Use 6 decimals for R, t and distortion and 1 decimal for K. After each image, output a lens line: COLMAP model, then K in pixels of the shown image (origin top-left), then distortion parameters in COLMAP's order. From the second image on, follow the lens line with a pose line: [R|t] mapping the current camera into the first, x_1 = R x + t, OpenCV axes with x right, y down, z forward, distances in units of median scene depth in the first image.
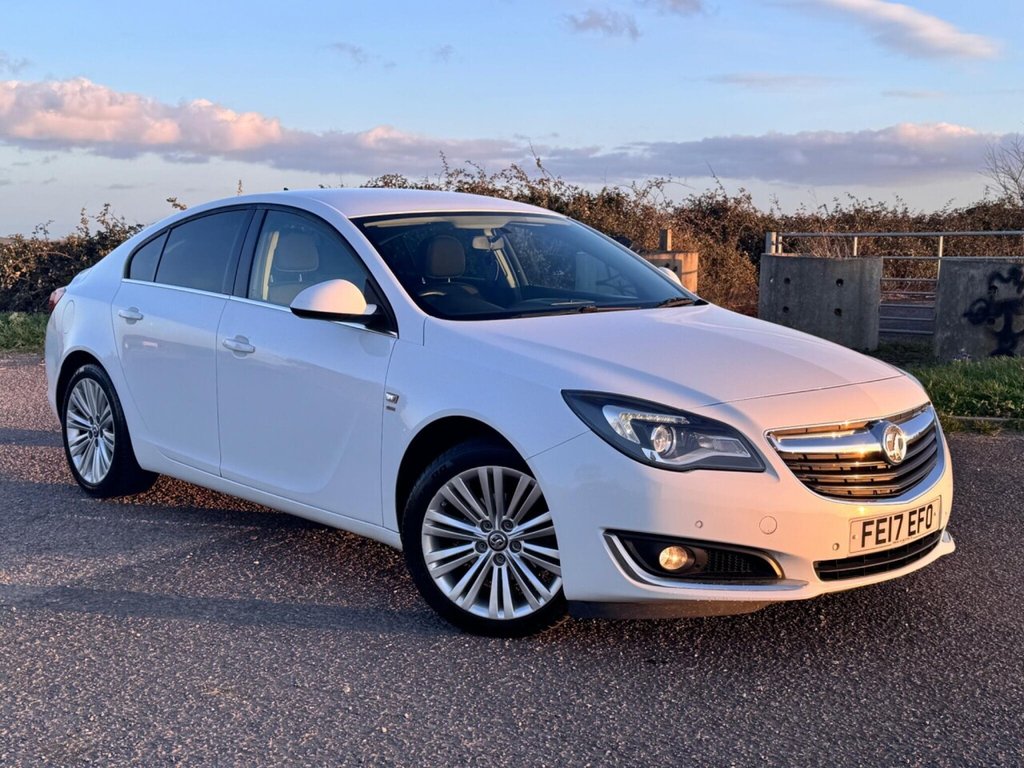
lens RADIAL K [[1224.9, 0, 523.6], [0, 1224.9, 345.7], [0, 0, 1]] dist [0.082761, 0.000000]
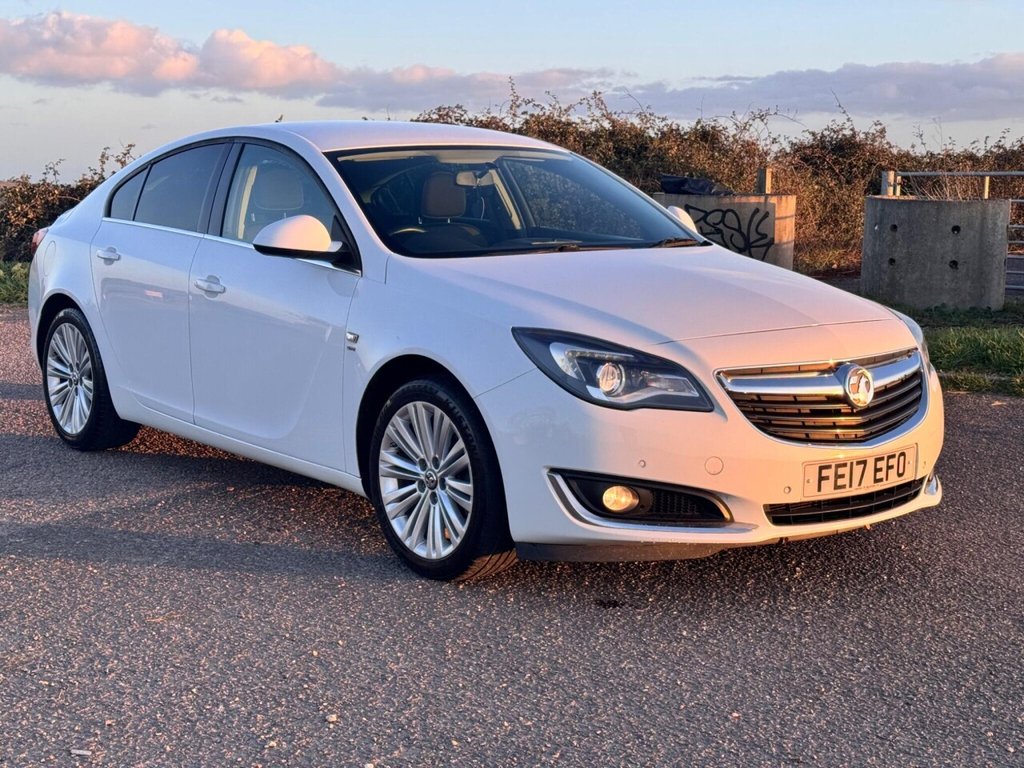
lens RADIAL K [[1454.5, 0, 521.0], [0, 1454.5, 386.4], [0, 0, 1]] dist [0.137232, 0.000000]
pose [[0.997464, 0.011139, -0.070298, 0.109511], [-0.007474, 0.998610, 0.052184, 0.020189], [0.070781, -0.051526, 0.996160, -0.144084]]
